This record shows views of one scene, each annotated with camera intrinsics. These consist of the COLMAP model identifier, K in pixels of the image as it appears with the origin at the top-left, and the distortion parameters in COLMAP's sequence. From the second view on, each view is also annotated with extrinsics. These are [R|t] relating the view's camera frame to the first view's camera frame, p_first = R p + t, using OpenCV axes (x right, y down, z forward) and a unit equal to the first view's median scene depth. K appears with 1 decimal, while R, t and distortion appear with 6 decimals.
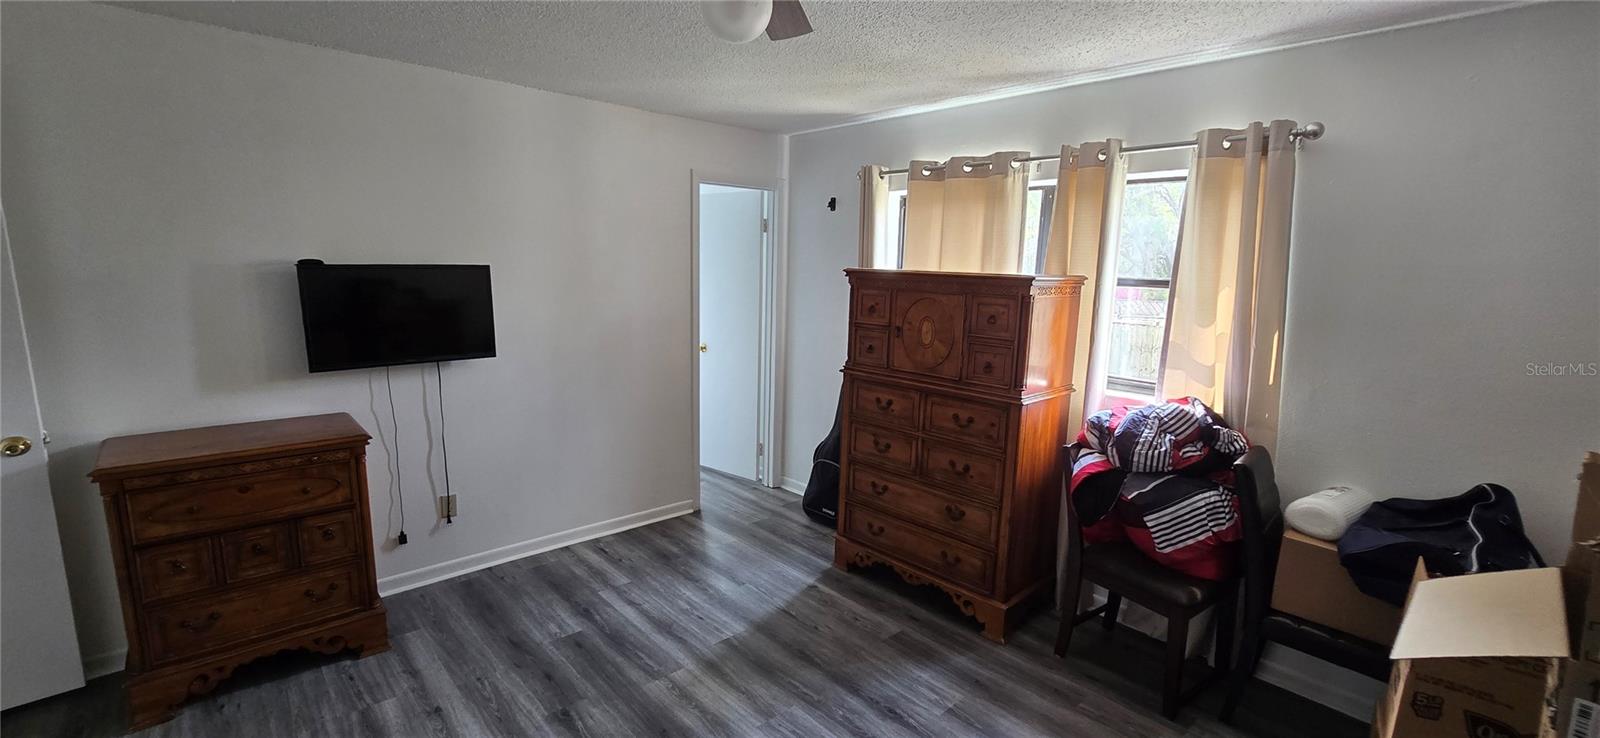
lens RADIAL K [[661.8, 0, 783.4], [0, 661.8, 378.2], [0, 0, 1]] dist [0.002991, 0.000469]
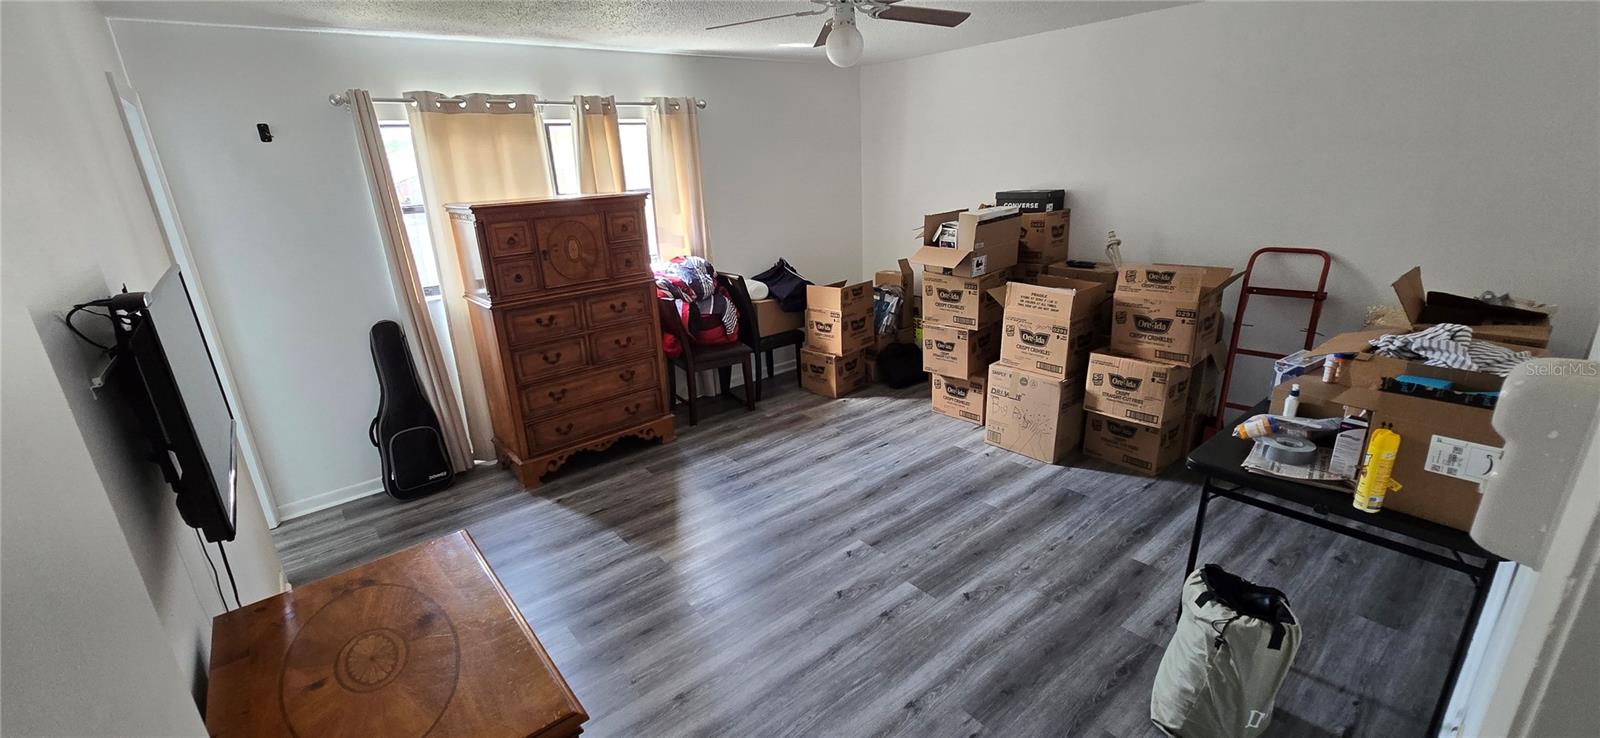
lens RADIAL K [[661.8, 0, 783.4], [0, 661.8, 378.2], [0, 0, 1]] dist [0.002991, 0.000469]
pose [[0.053588, -0.345350, 0.936943, -0.969635], [0.223708, 0.918594, 0.325792, -0.158296], [-0.973182, 0.192143, 0.126483, 0.500238]]
